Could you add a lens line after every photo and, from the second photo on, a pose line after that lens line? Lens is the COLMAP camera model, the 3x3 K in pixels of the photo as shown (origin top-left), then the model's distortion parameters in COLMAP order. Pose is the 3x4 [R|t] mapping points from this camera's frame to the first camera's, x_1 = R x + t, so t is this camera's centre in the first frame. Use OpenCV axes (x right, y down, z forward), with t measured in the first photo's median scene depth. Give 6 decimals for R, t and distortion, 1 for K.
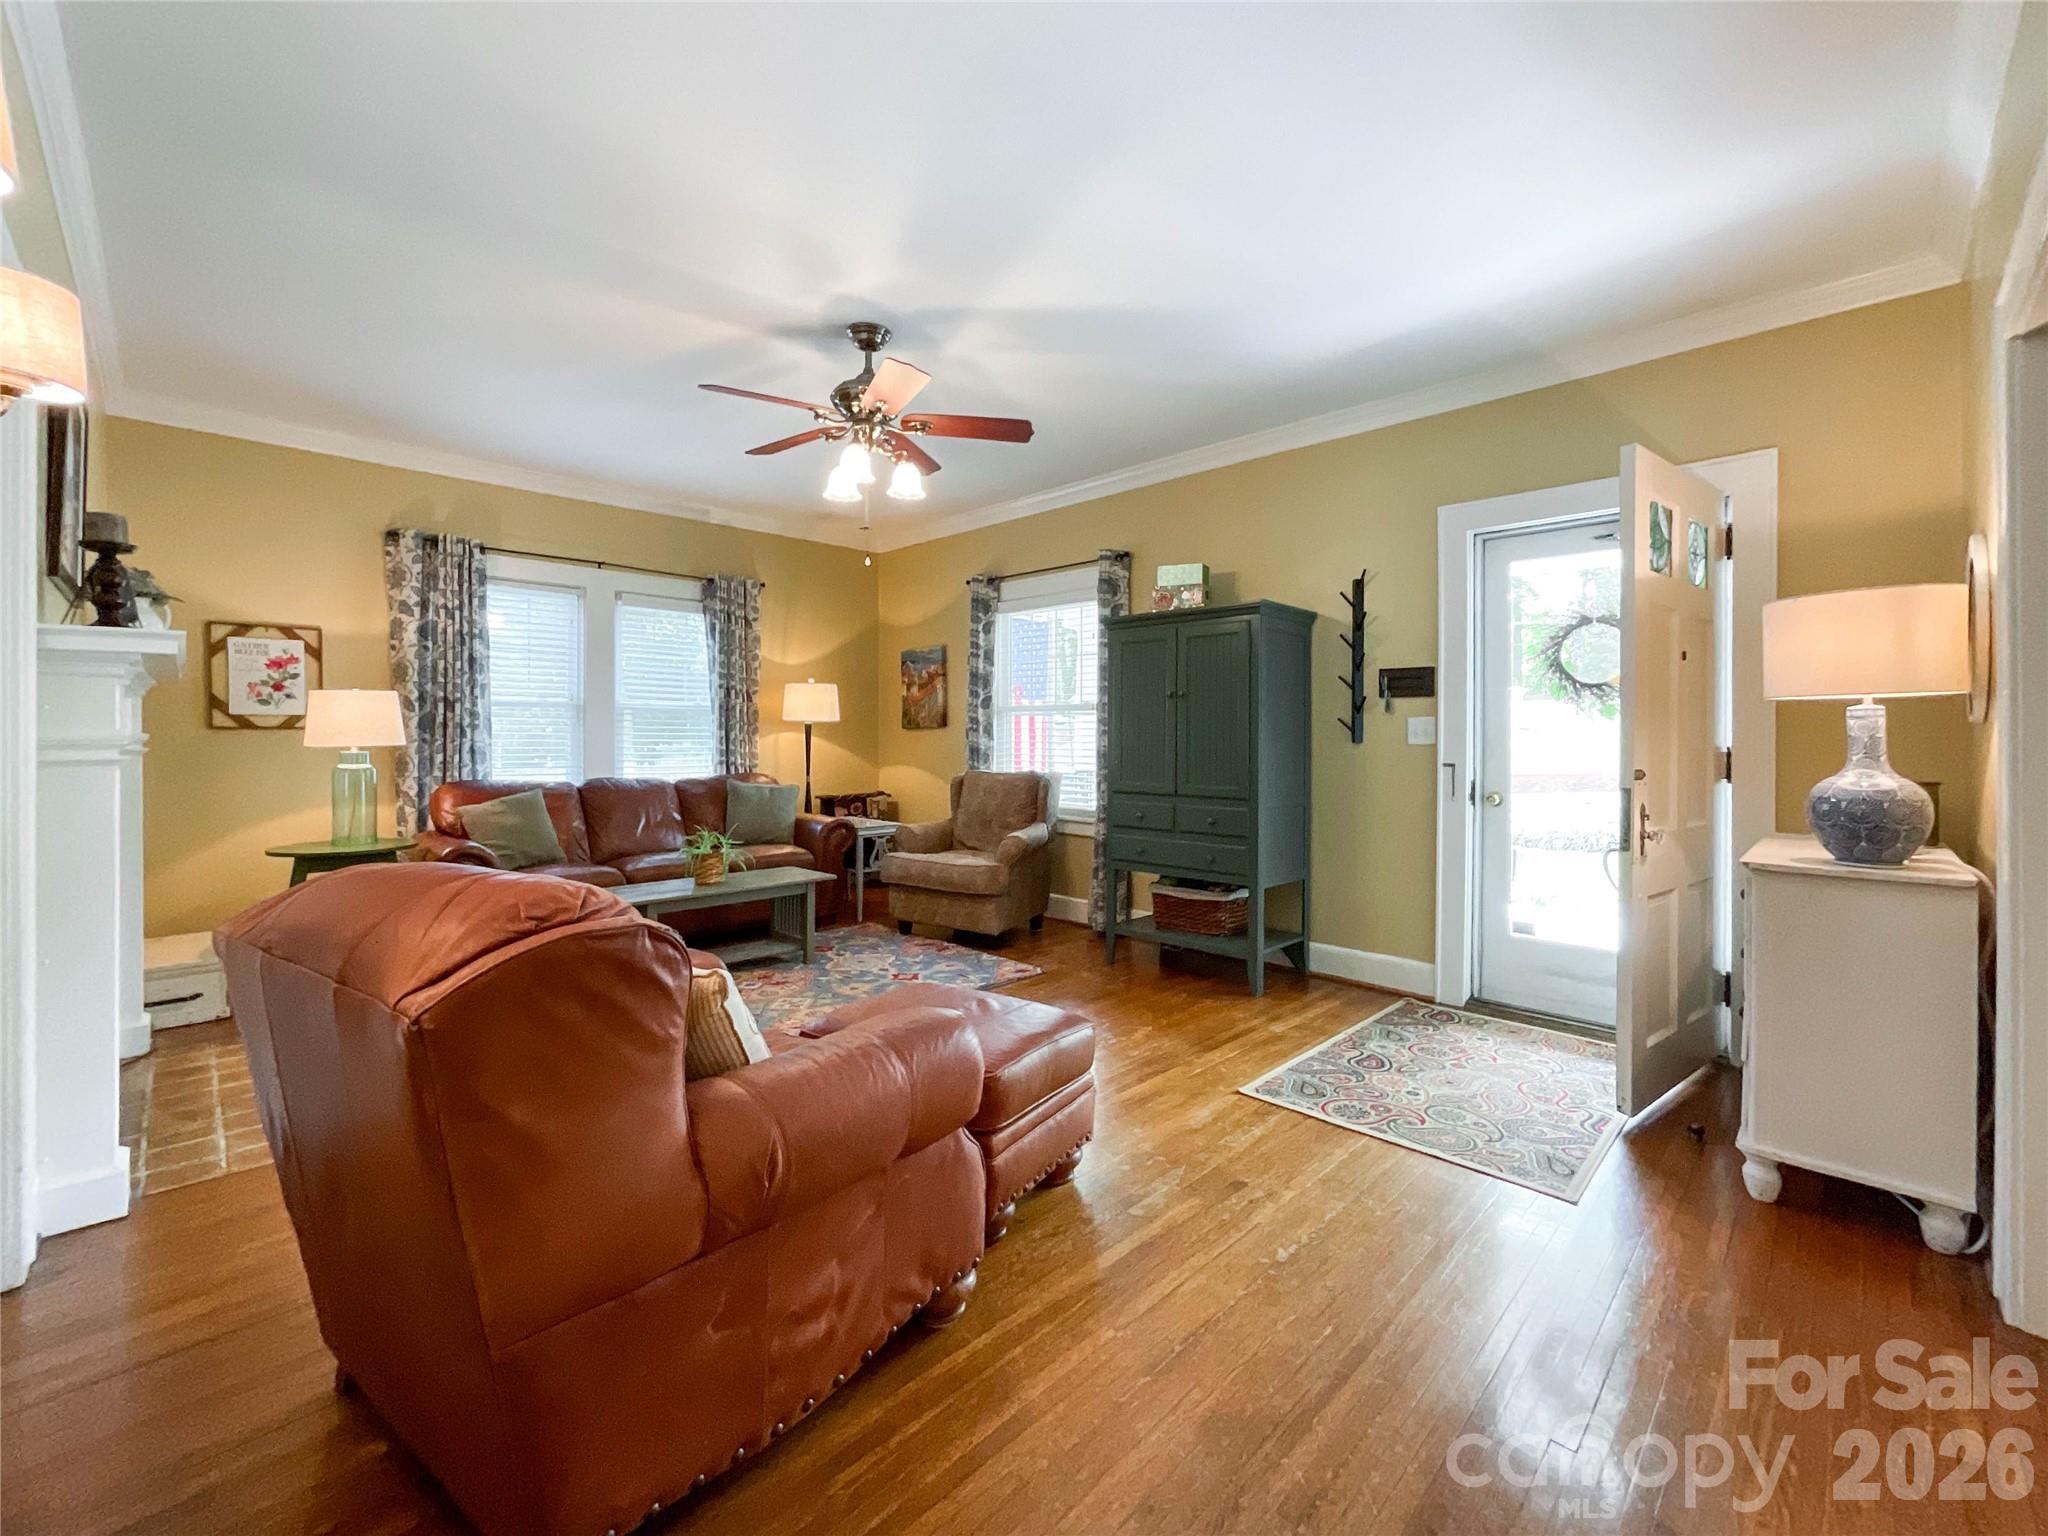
lens RADIAL K [[845.9, 0, 1042.4], [0, 845.9, 726.5], [0, 0, 1]] dist [0.000444, 0.000462]
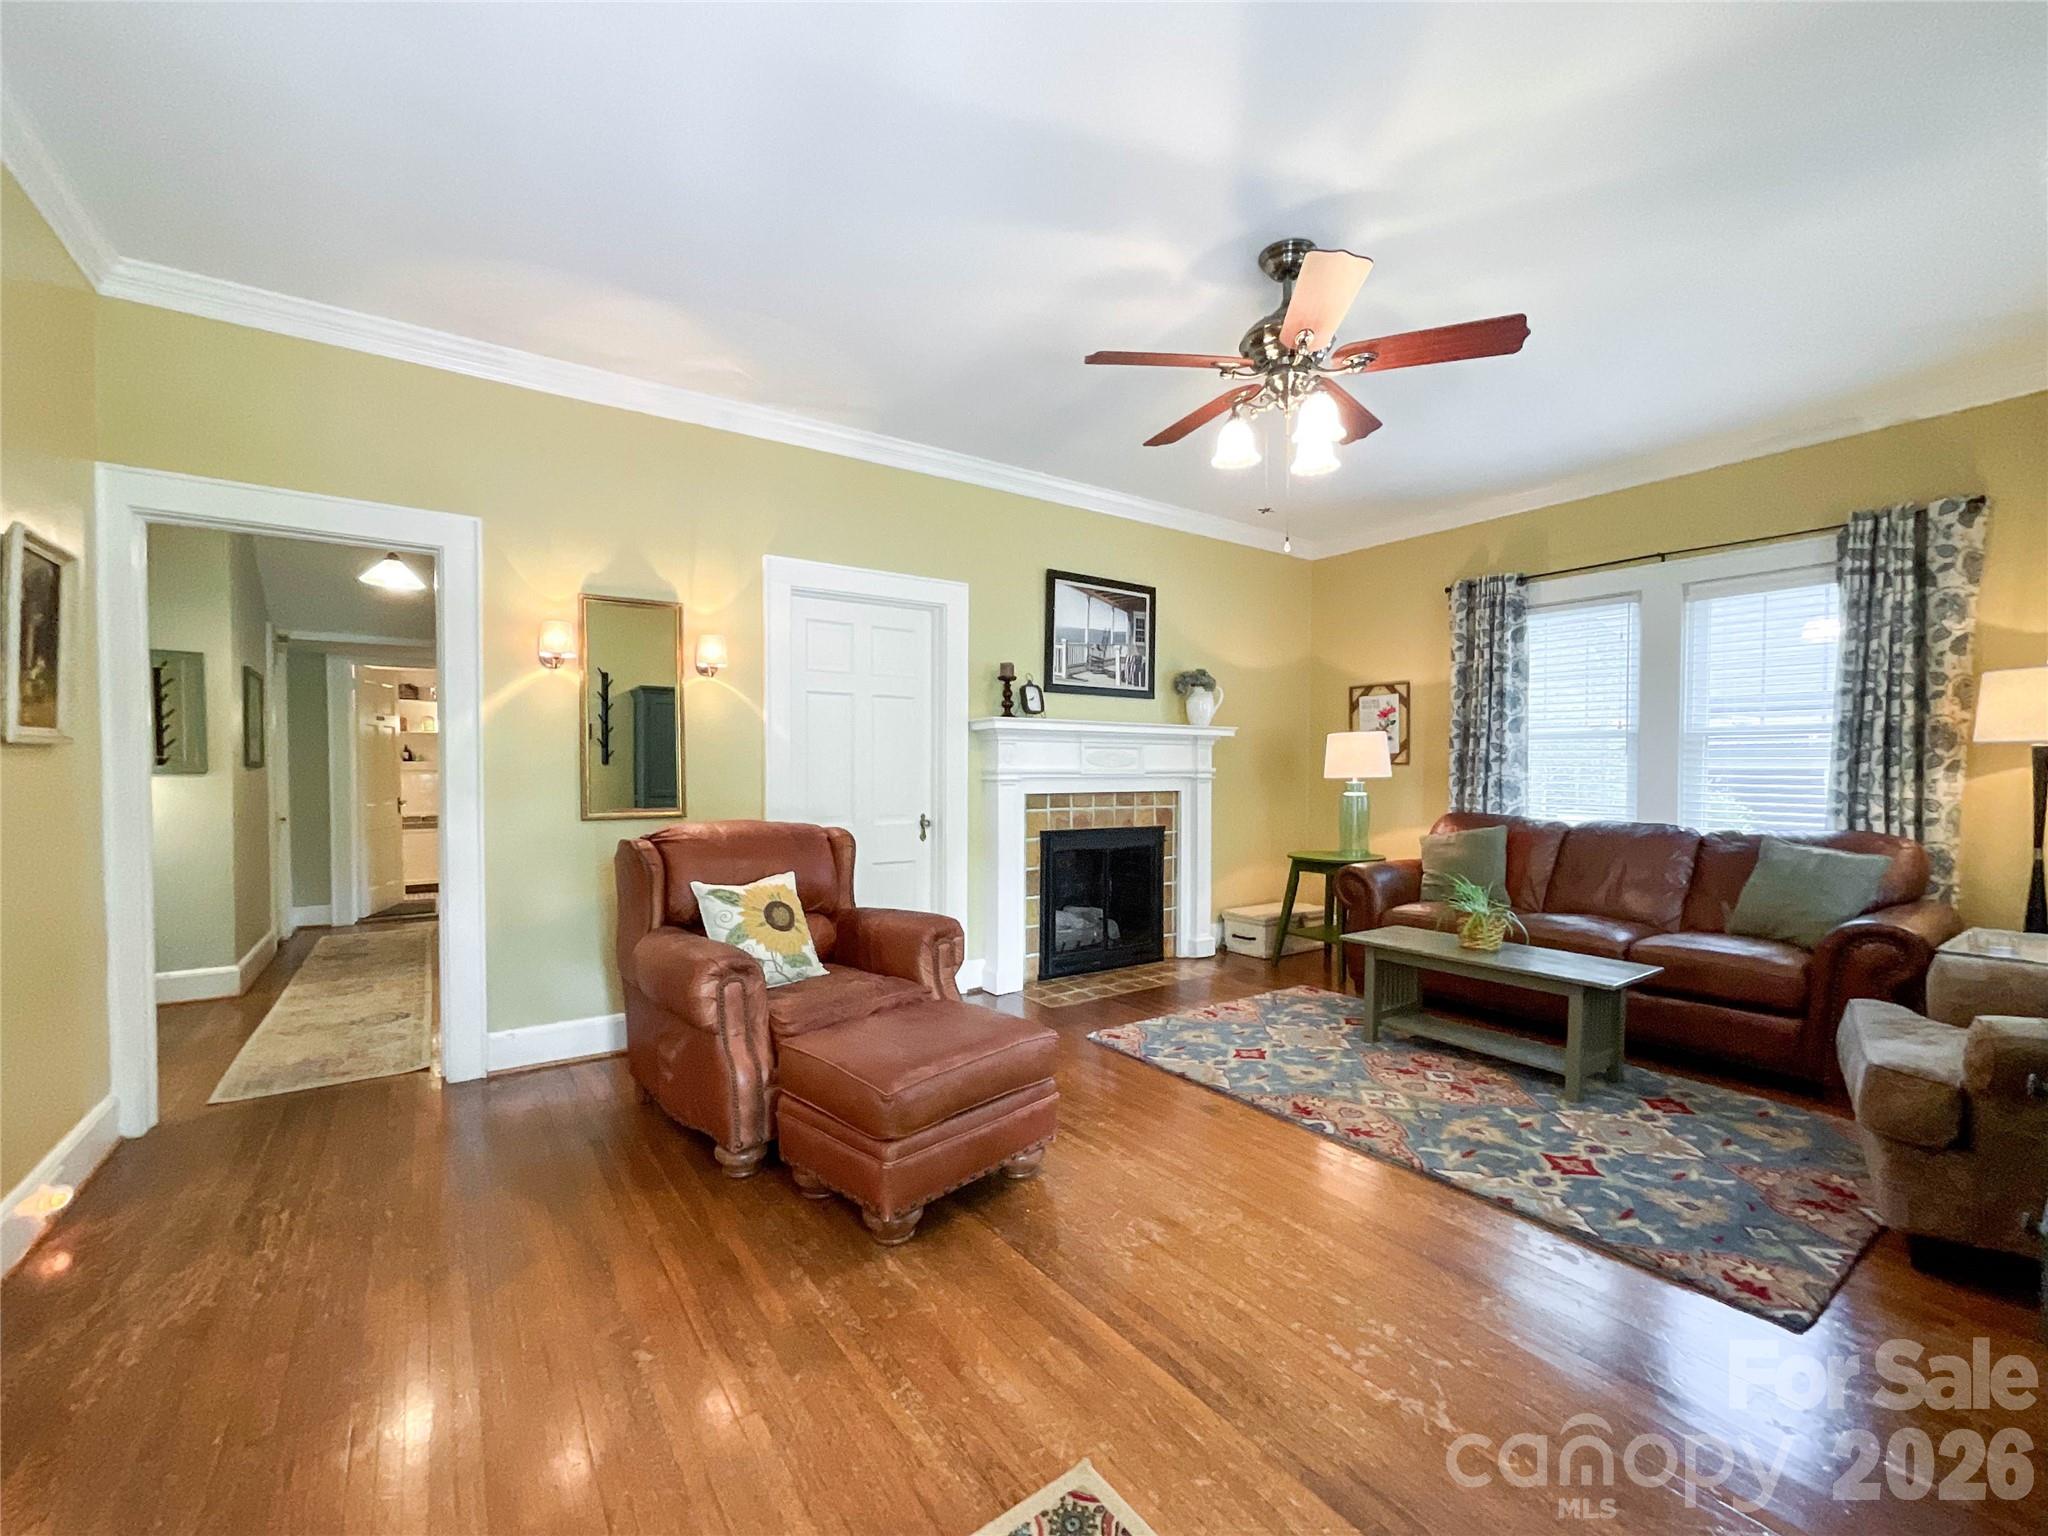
lens RADIAL K [[861.1, 0, 1024.0], [0, 861.1, 768.0], [0, 0, 1]] dist [-0.030451, 0.014654]
pose [[-0.186123, -0.006236, -0.982507, 0.407054], [0.006483, 0.999950, -0.007574, 0.012463], [0.982505, -0.007780, -0.186073, 0.589480]]
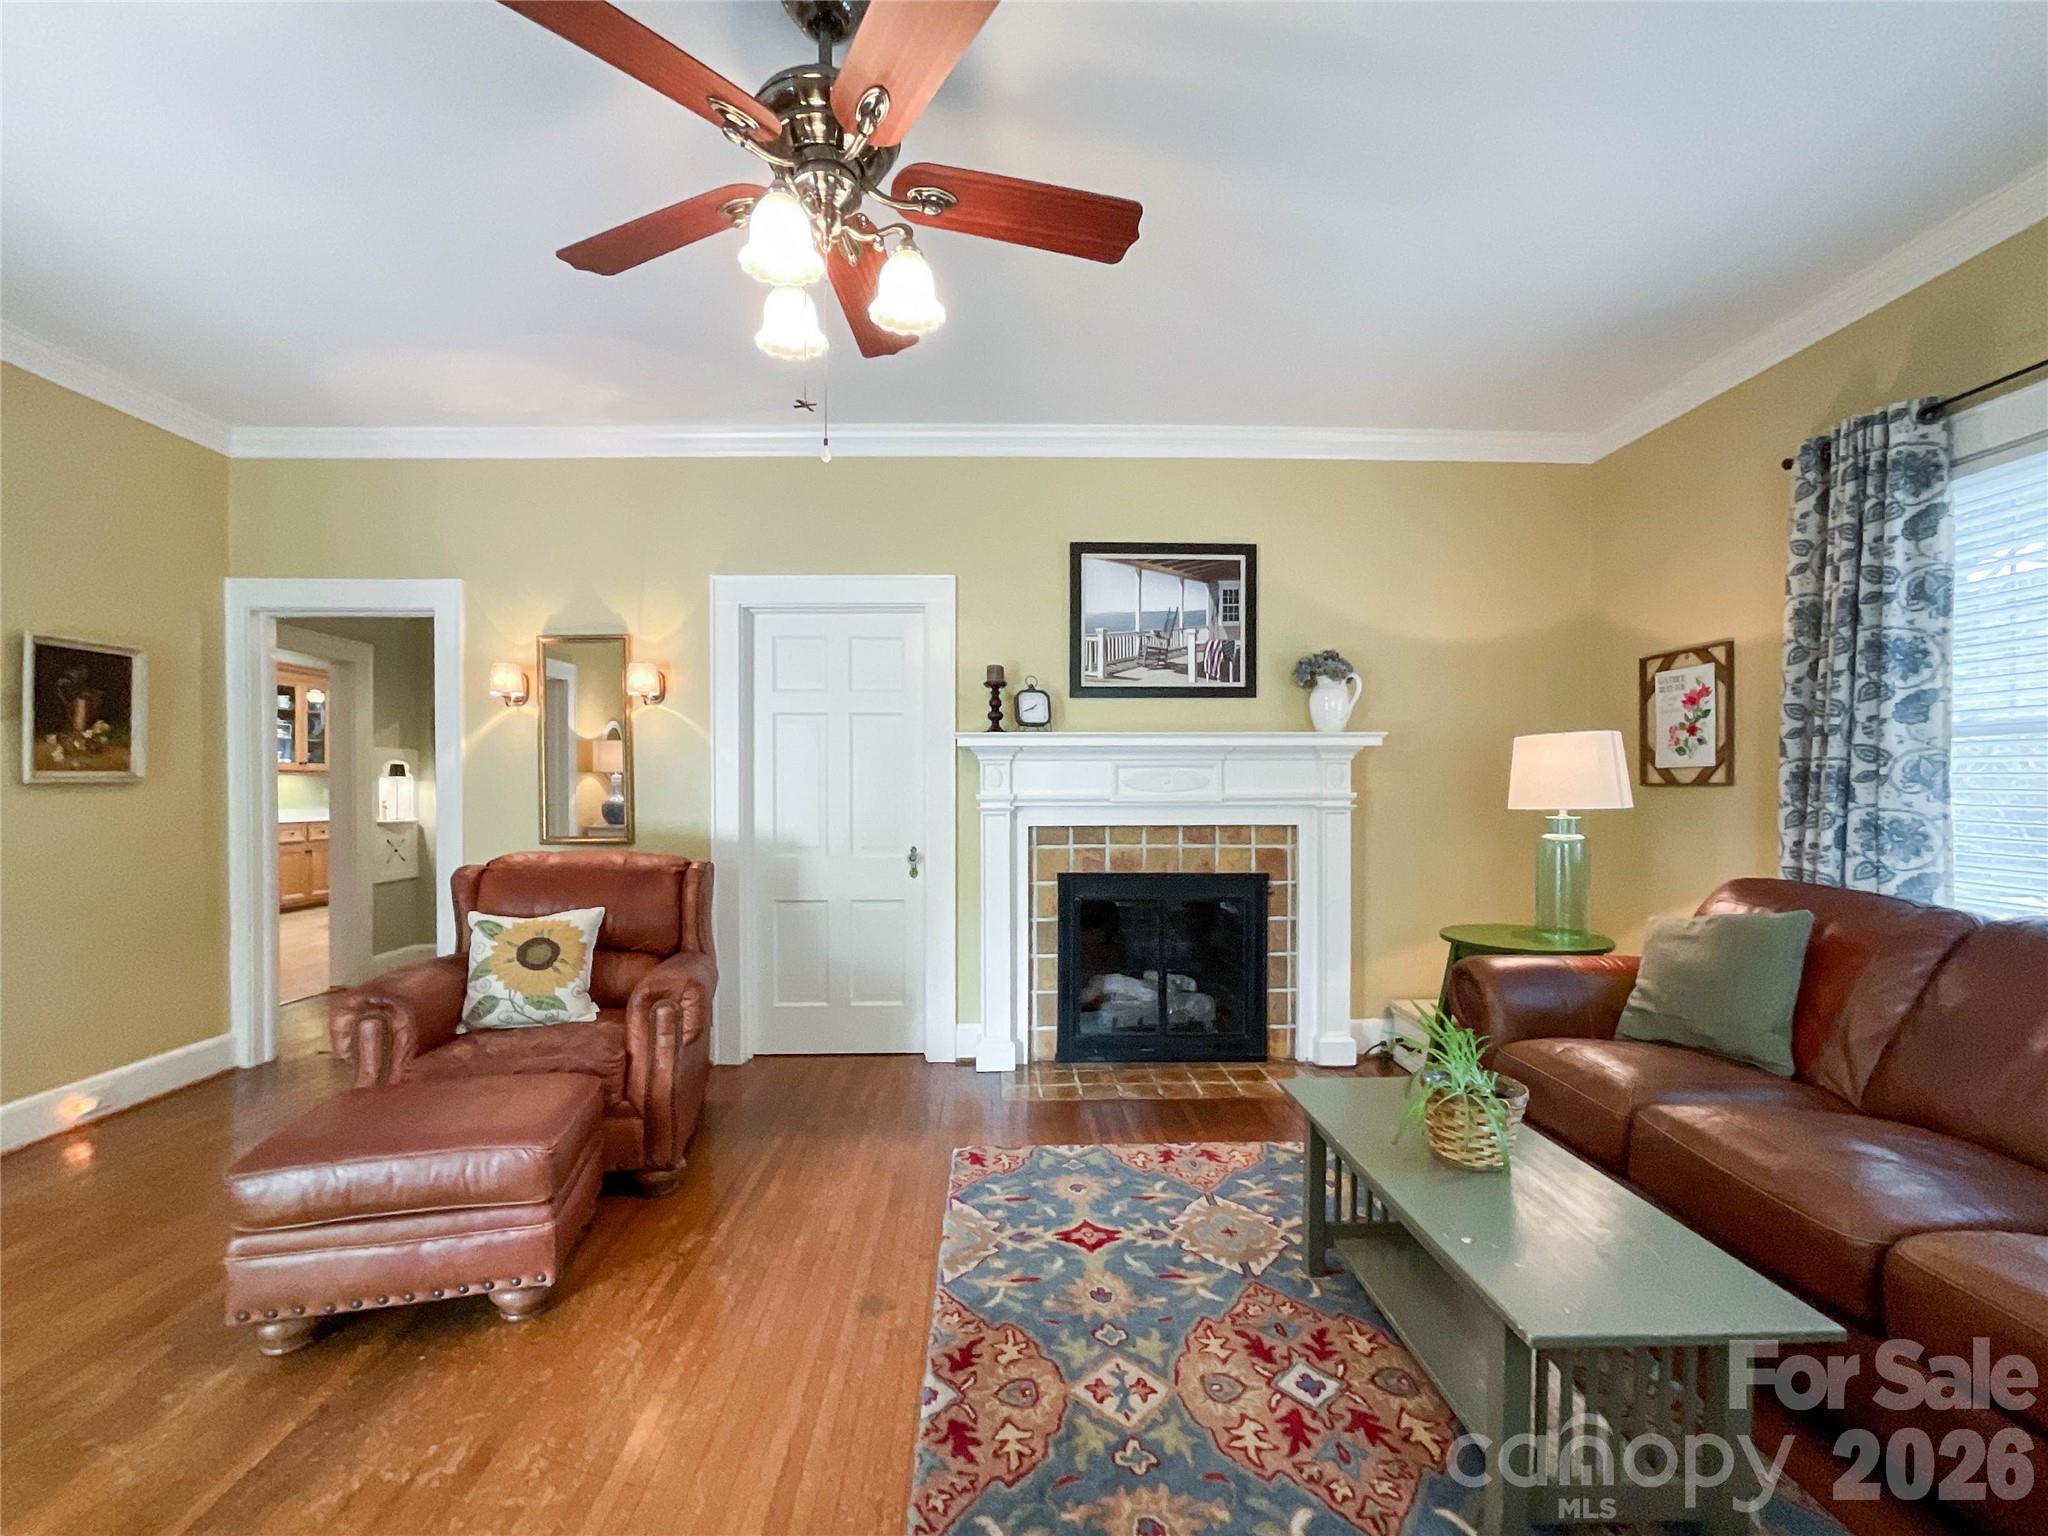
lens RADIAL K [[876.7, 0, 1010.9], [0, 876.7, 774.9], [0, 0, 1]] dist [-0.030045, 0.017138]
pose [[-0.701703, -0.011632, -0.712375, 0.057735], [0.005691, 0.999743, -0.021930, 0.005754], [0.712447, -0.019443, -0.701456, 0.929755]]
